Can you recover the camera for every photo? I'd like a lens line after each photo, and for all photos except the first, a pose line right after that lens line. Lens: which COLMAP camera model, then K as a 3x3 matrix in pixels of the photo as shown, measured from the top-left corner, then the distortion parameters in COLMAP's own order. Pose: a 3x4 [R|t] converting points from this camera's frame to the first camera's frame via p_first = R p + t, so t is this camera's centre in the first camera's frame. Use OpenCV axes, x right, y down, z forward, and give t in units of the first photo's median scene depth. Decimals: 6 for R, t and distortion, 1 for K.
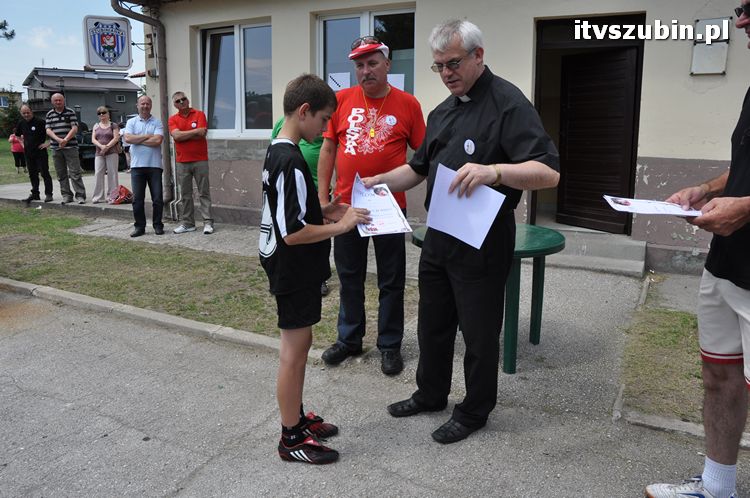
lens RADIAL K [[586.6, 0, 368.4], [0, 586.6, 248.6], [0, 0, 1]] dist [-0.180566, 0.188208]
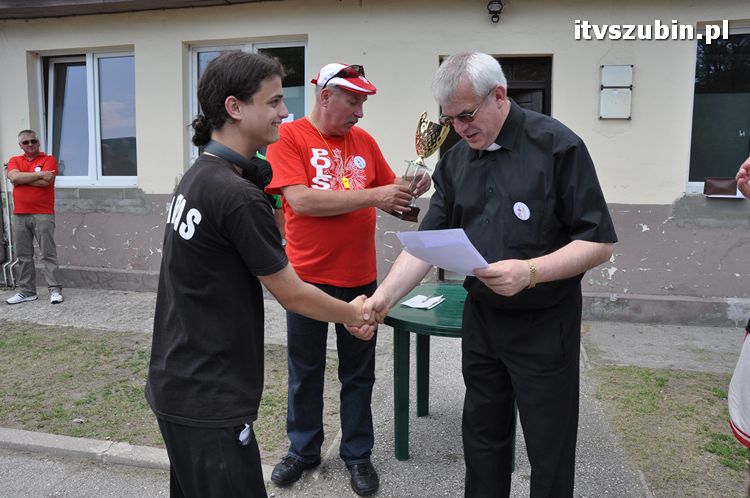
lens RADIAL K [[592.1, 0, 369.9], [0, 592.1, 248.5], [0, 0, 1]] dist [-0.176645, 0.173581]
pose [[0.963755, -0.032726, 0.264774, -0.083315], [0.052964, 0.996164, -0.069658, -0.029796], [-0.261479, 0.081157, 0.961791, 0.135688]]
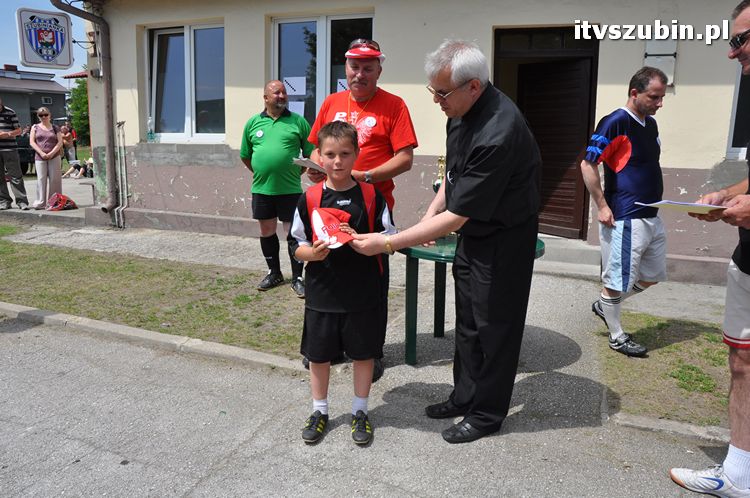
lens RADIAL K [[586.6, 0, 368.4], [0, 586.6, 248.6], [0, 0, 1]] dist [-0.180566, 0.188208]
pose [[0.994060, -0.006878, 0.108614, -0.042601], [0.008140, 0.999904, -0.011179, 0.000165], [-0.108526, 0.011997, 0.994021, 0.016967]]
